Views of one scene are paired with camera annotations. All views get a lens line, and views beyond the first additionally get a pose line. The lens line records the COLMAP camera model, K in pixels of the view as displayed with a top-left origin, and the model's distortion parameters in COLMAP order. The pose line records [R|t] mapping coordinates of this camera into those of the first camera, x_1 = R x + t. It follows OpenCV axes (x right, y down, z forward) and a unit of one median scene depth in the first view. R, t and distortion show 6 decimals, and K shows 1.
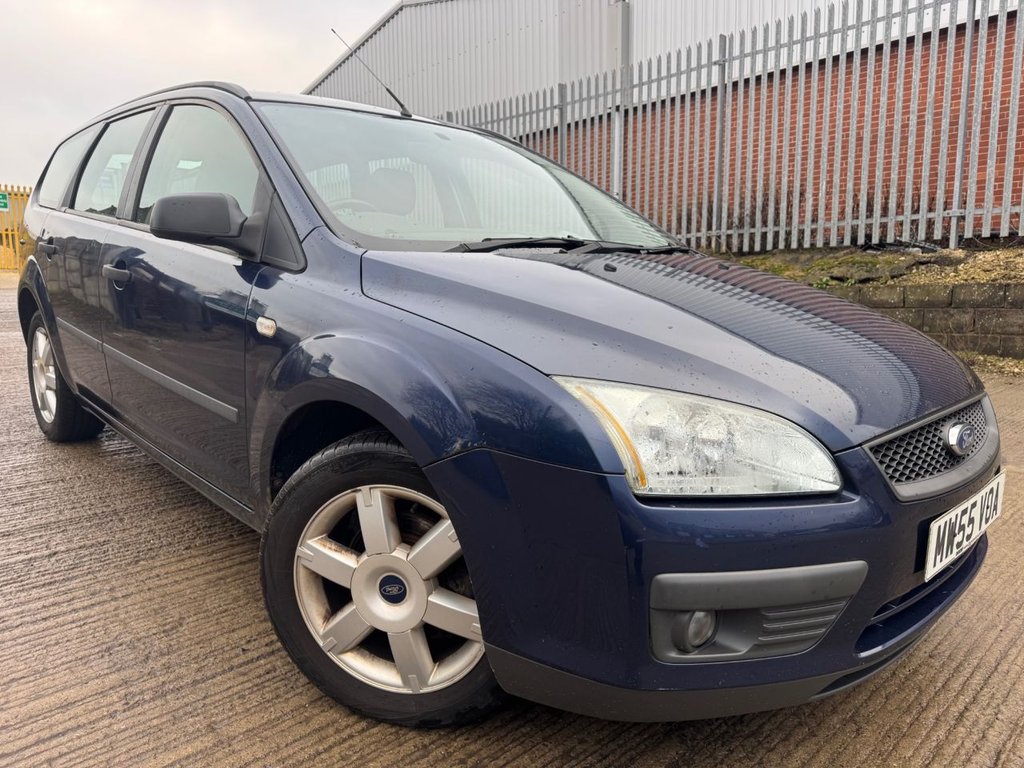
lens RADIAL K [[715.5, 0, 509.0], [0, 715.5, 389.5], [0, 0, 1]] dist [0.008975, -0.006824]
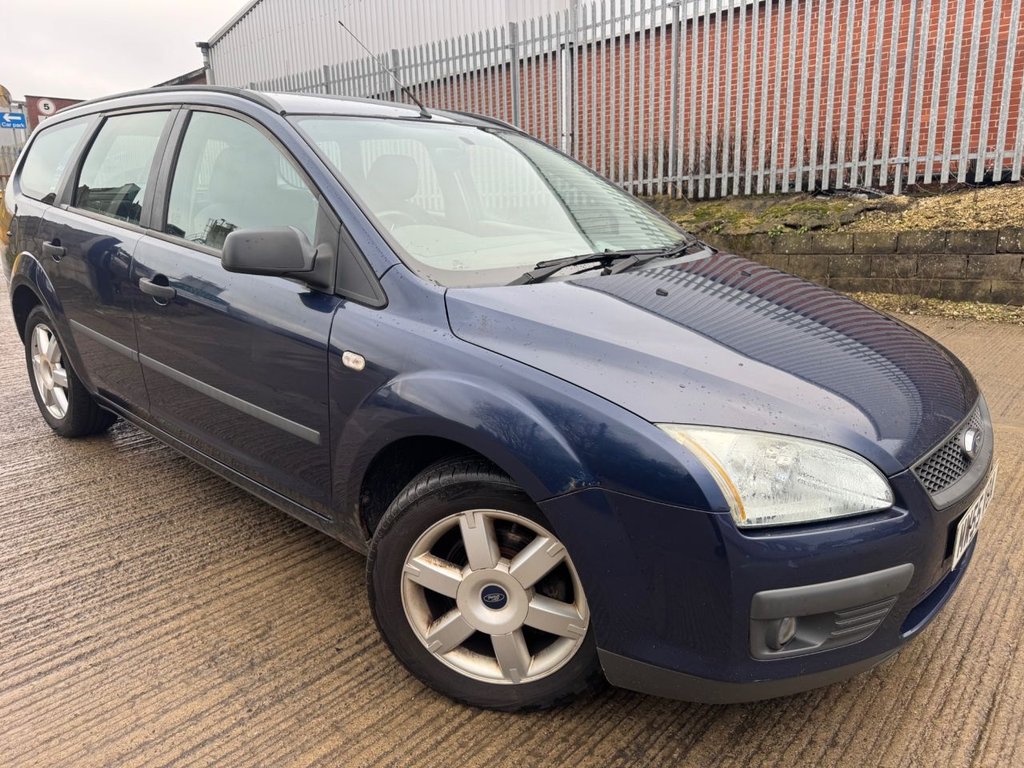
lens RADIAL K [[713.4, 0, 512.0], [0, 713.4, 384.0], [0, 0, 1]] dist [0.028278, -0.028500]
pose [[0.995517, -0.041159, 0.085160, -0.181665], [0.033553, 0.995475, 0.088901, -0.131141], [-0.088434, -0.085645, 0.992393, -0.079811]]
